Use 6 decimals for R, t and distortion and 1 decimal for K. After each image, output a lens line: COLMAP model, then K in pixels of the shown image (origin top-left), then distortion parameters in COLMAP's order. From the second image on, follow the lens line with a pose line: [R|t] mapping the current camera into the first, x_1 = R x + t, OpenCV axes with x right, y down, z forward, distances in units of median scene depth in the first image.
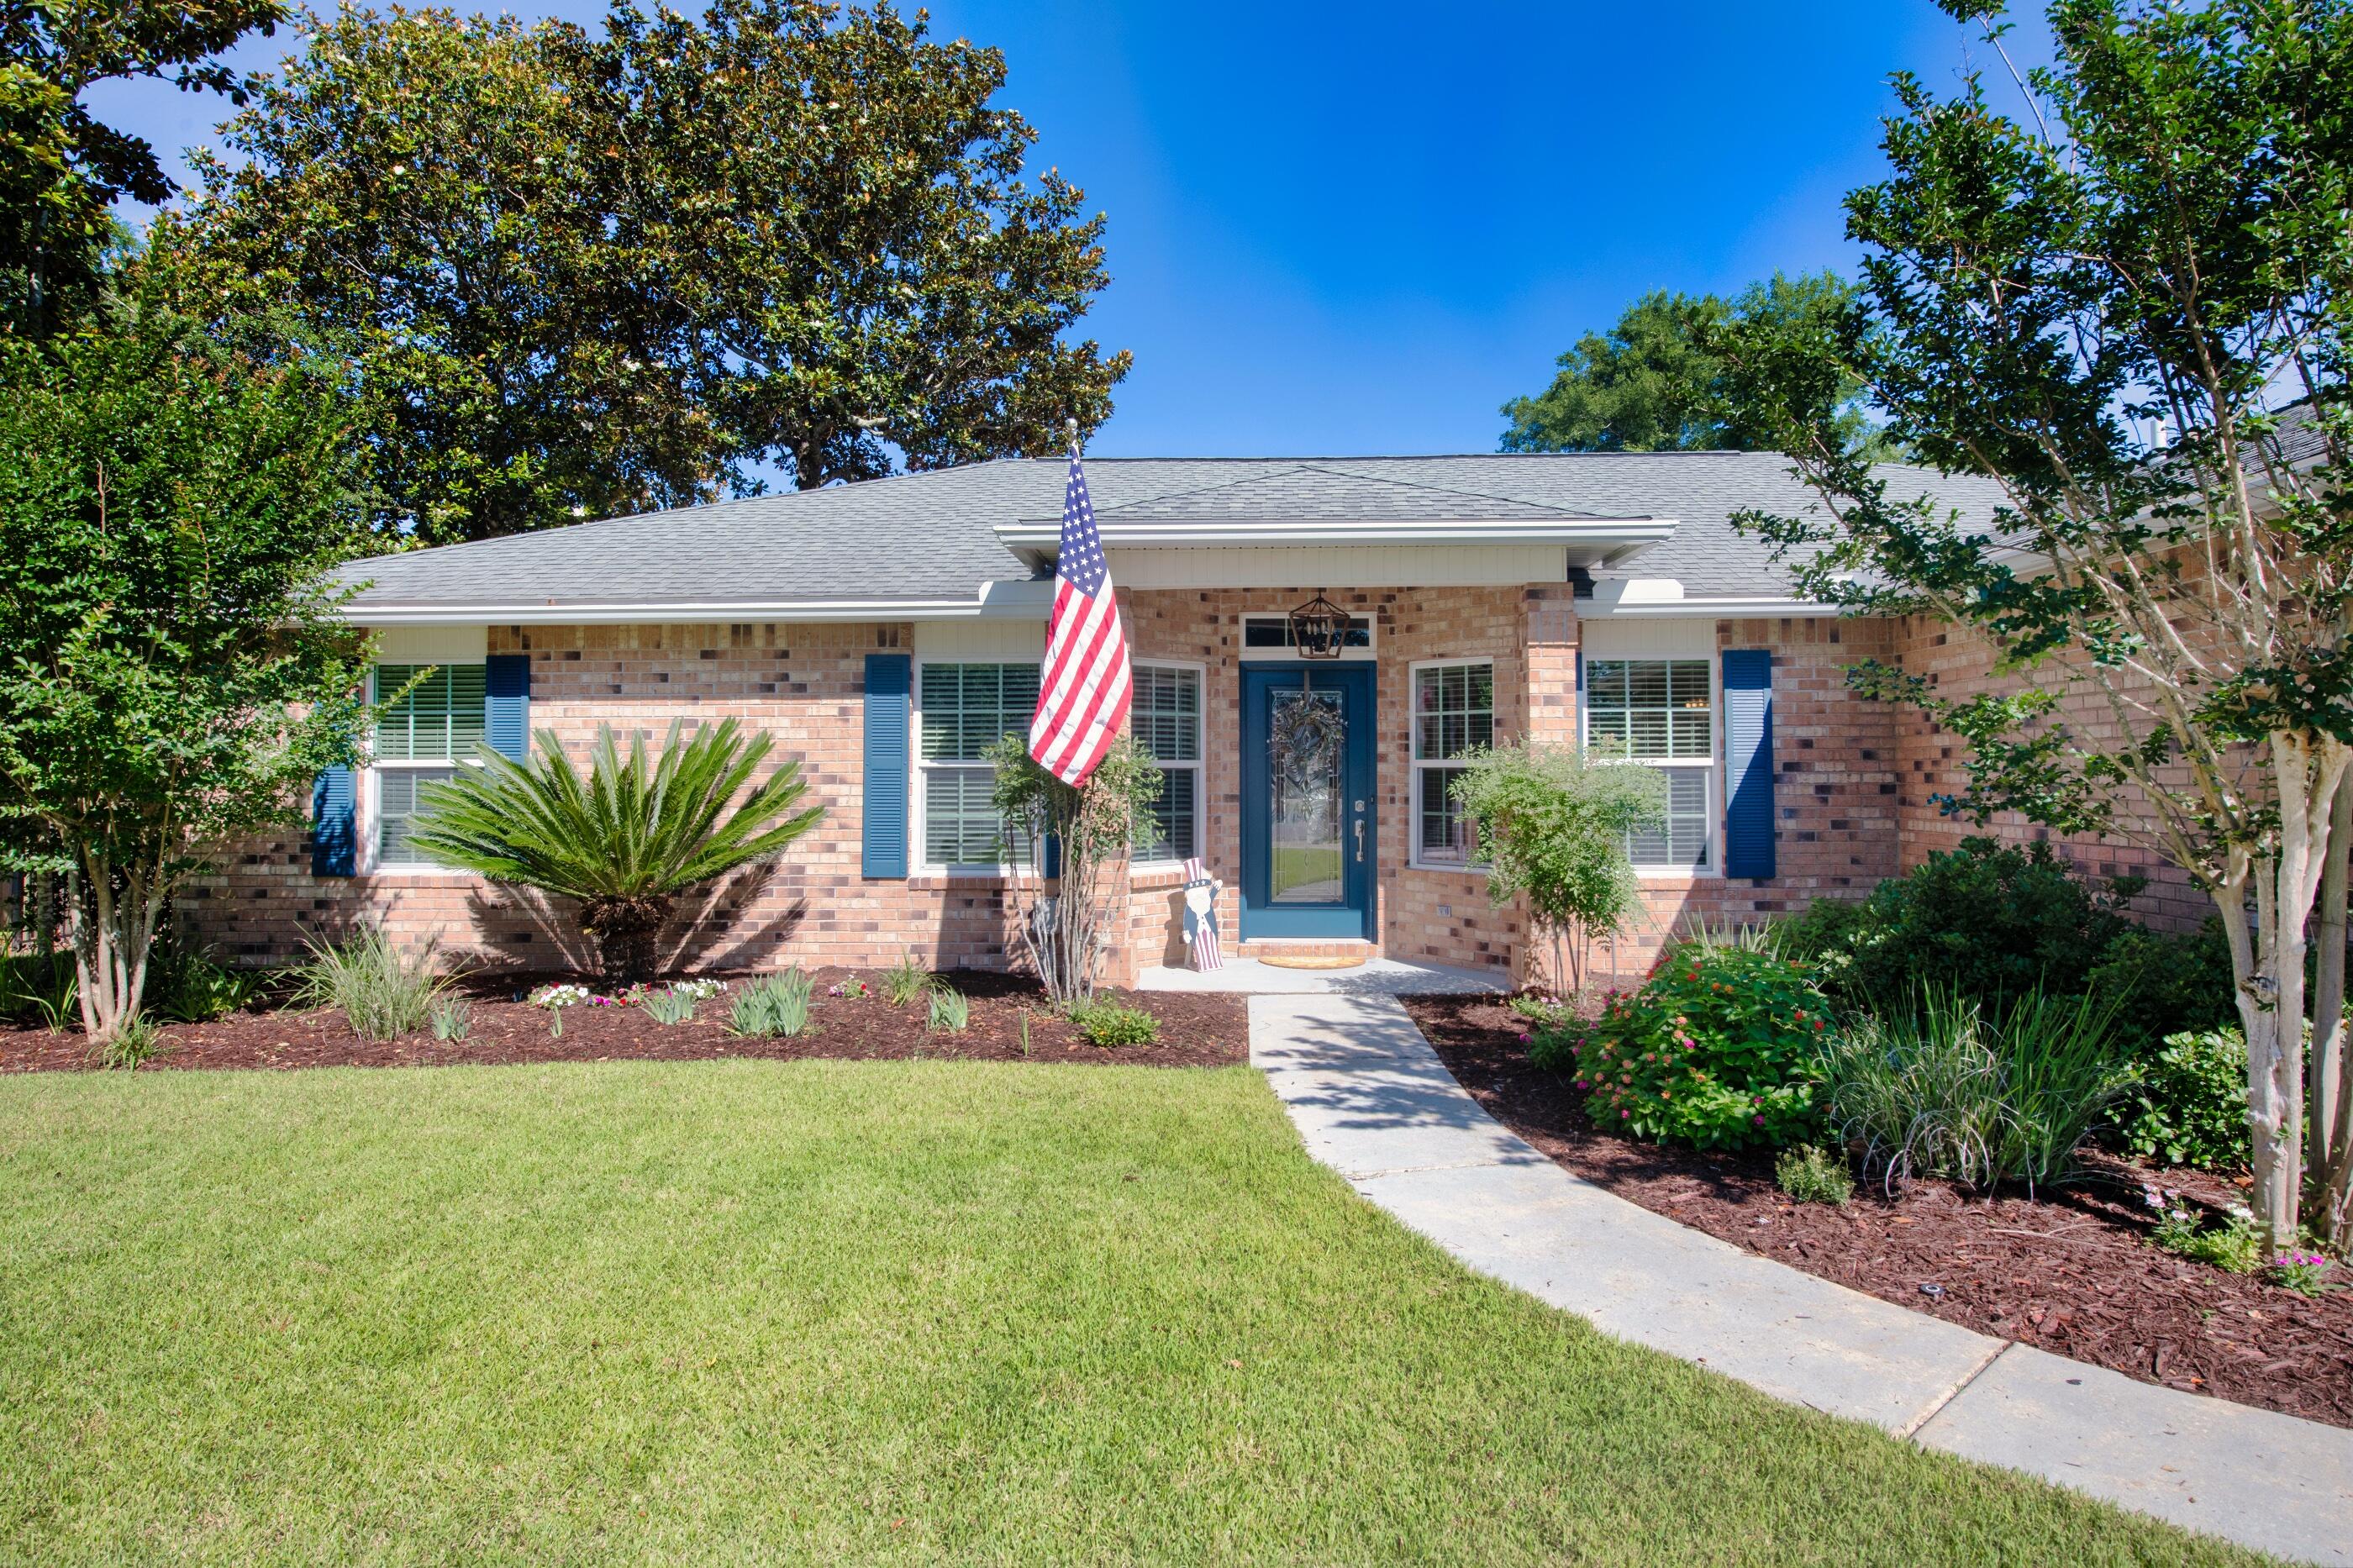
lens RADIAL K [[1354.6, 0, 1176.3], [0, 1354.6, 780.2], [0, 0, 1]] dist [0.006152, 0.001010]
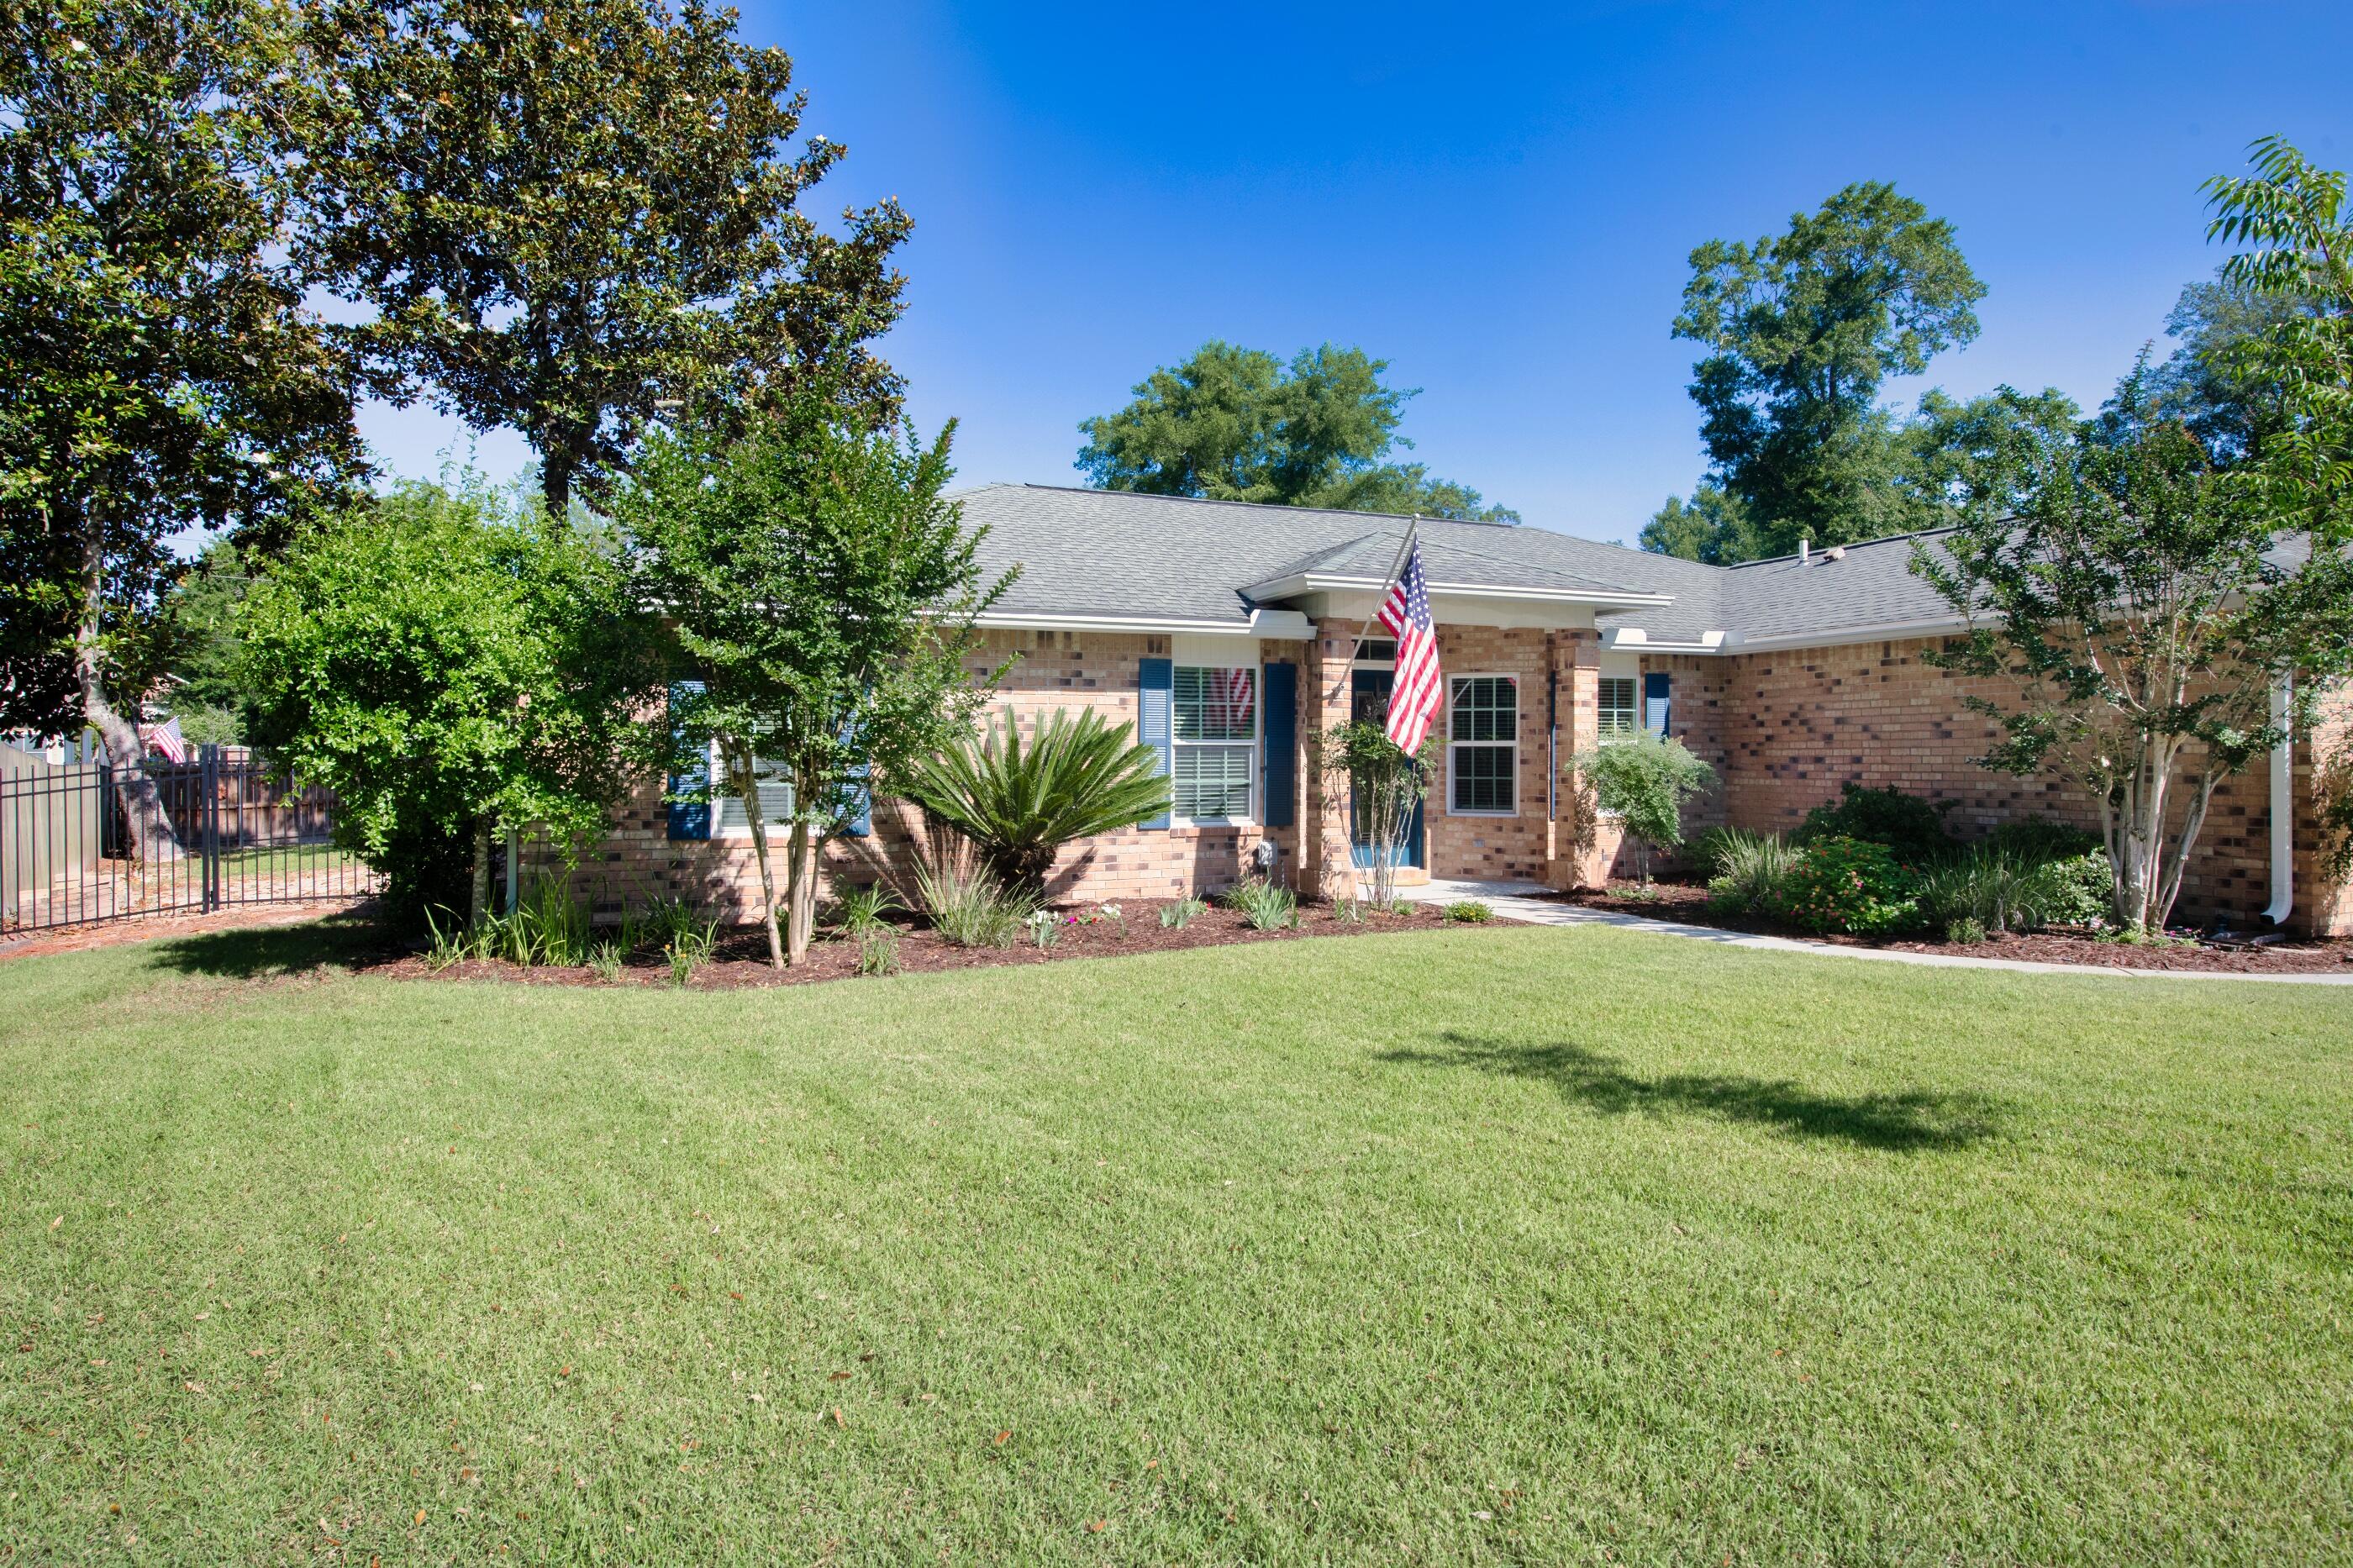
lens RADIAL K [[1354.6, 0, 1177.1], [0, 1354.6, 781.8], [0, 0, 1]] dist [0.006152, 0.001010]
pose [[0.901867, -0.007958, 0.431940, -0.758153], [0.001036, 0.999867, 0.016257, 0.004933], [-0.432012, -0.014214, 0.901756, -0.193477]]
